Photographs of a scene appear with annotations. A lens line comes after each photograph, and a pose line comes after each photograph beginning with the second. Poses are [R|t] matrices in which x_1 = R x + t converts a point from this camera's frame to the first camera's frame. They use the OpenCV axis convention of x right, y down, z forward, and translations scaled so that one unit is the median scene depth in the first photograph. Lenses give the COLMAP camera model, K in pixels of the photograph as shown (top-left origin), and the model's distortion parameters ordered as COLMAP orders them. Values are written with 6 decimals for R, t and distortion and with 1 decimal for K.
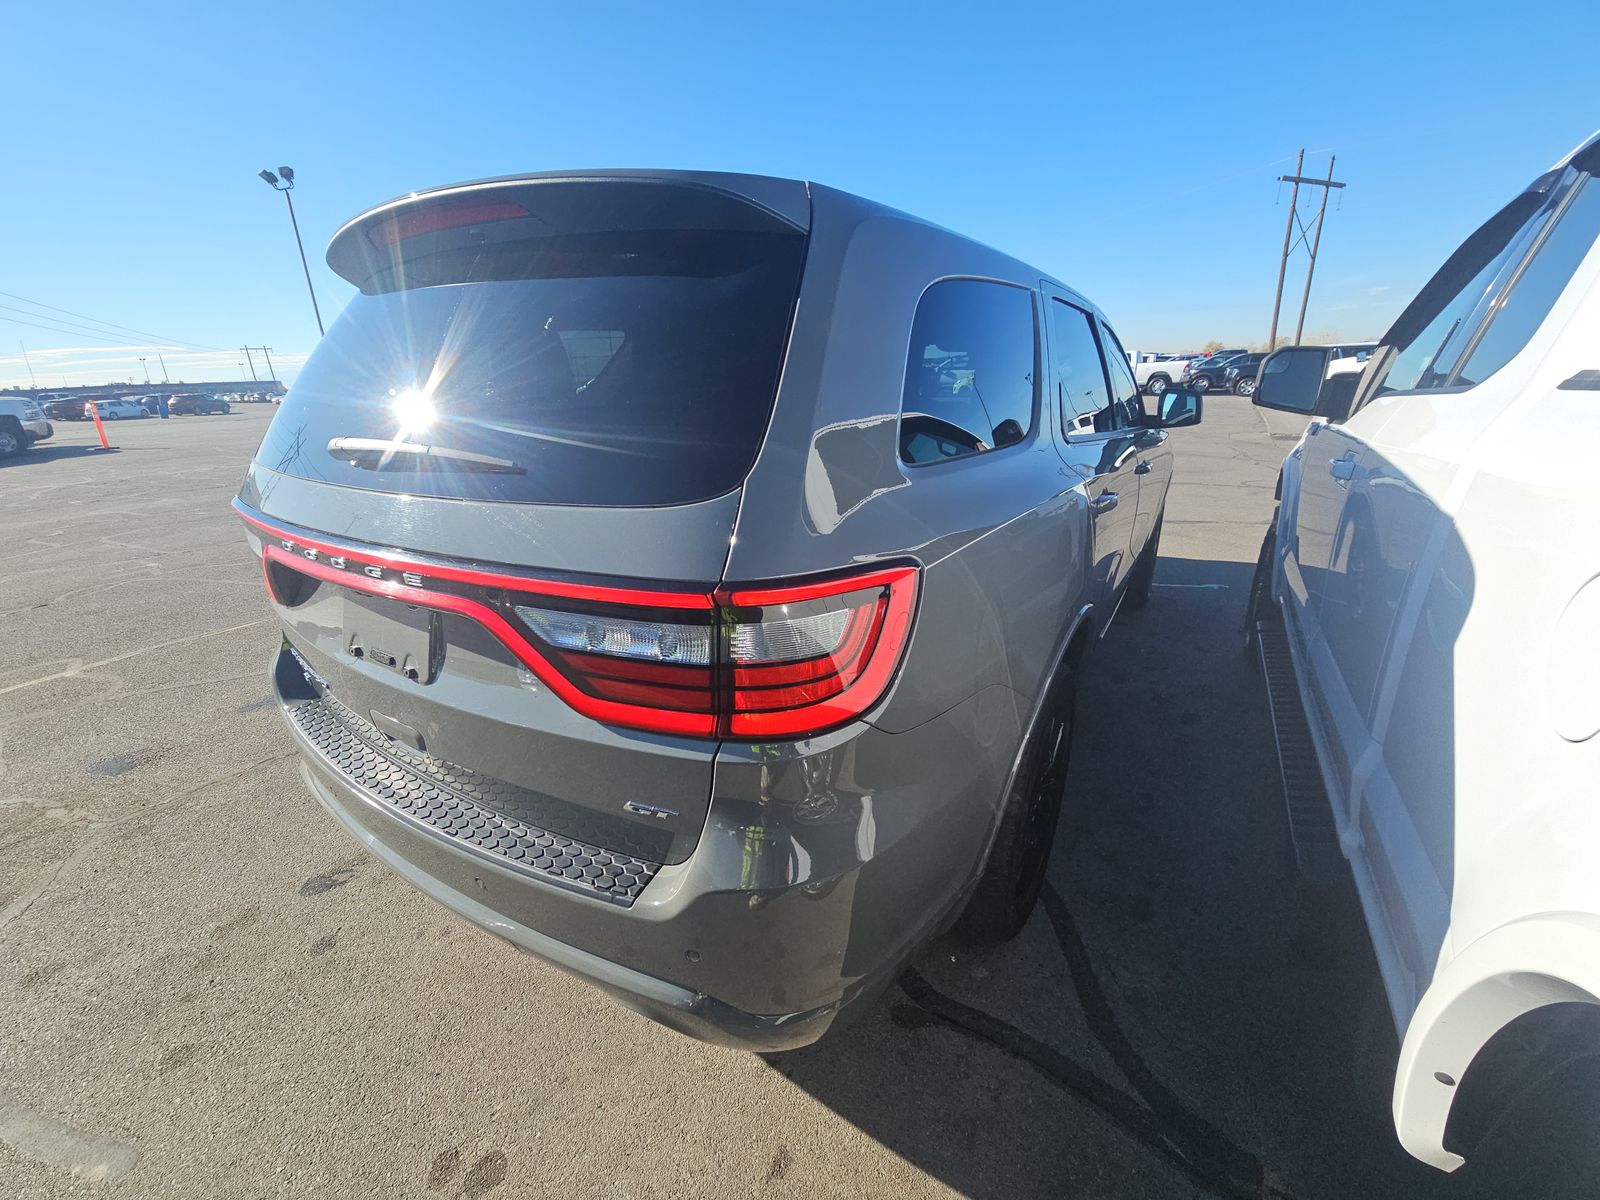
lens RADIAL K [[640.3, 0, 787.3], [0, 640.3, 598.5], [0, 0, 1]] dist [-0.001718, -0.000429]
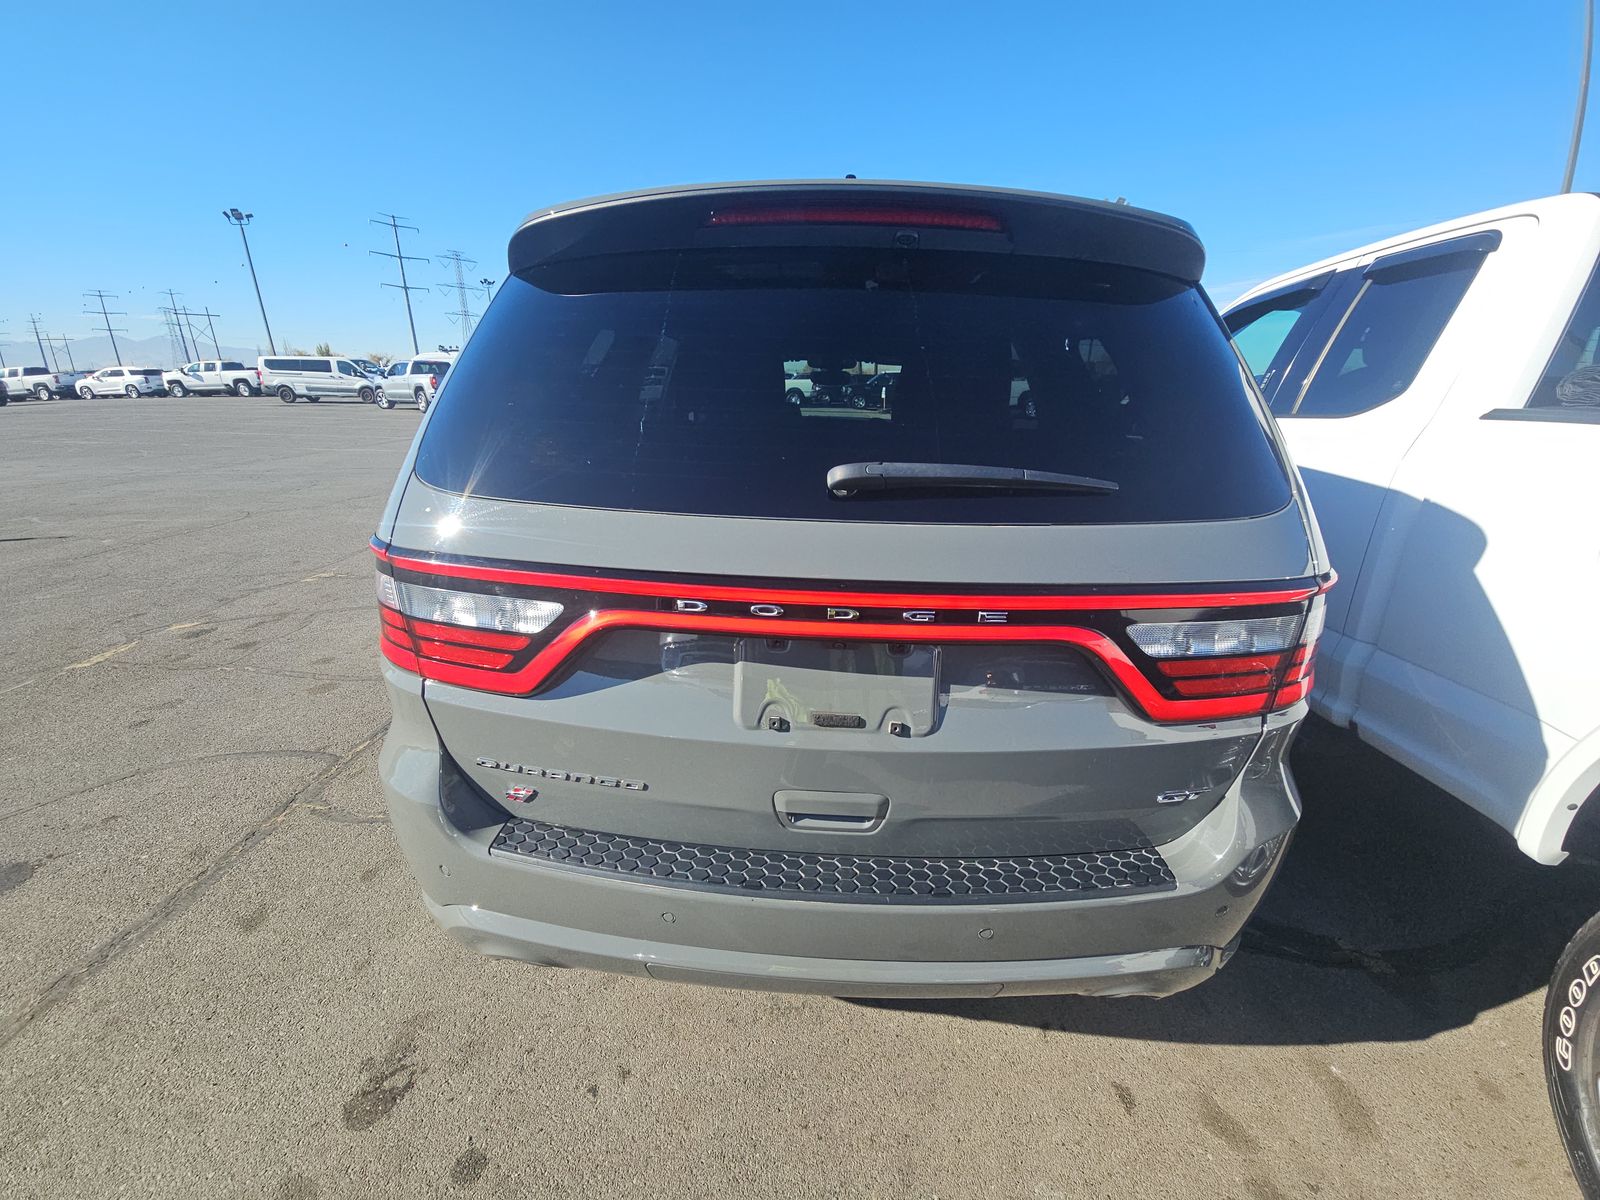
lens RADIAL K [[640.3, 0, 787.3], [0, 640.3, 598.5], [0, 0, 1]] dist [-0.001718, -0.000429]
pose [[0.875655, -0.123843, 0.466788, -0.951709], [0.130656, 0.991266, 0.017892, -0.082369], [-0.464927, 0.045322, 0.884188, 0.242889]]
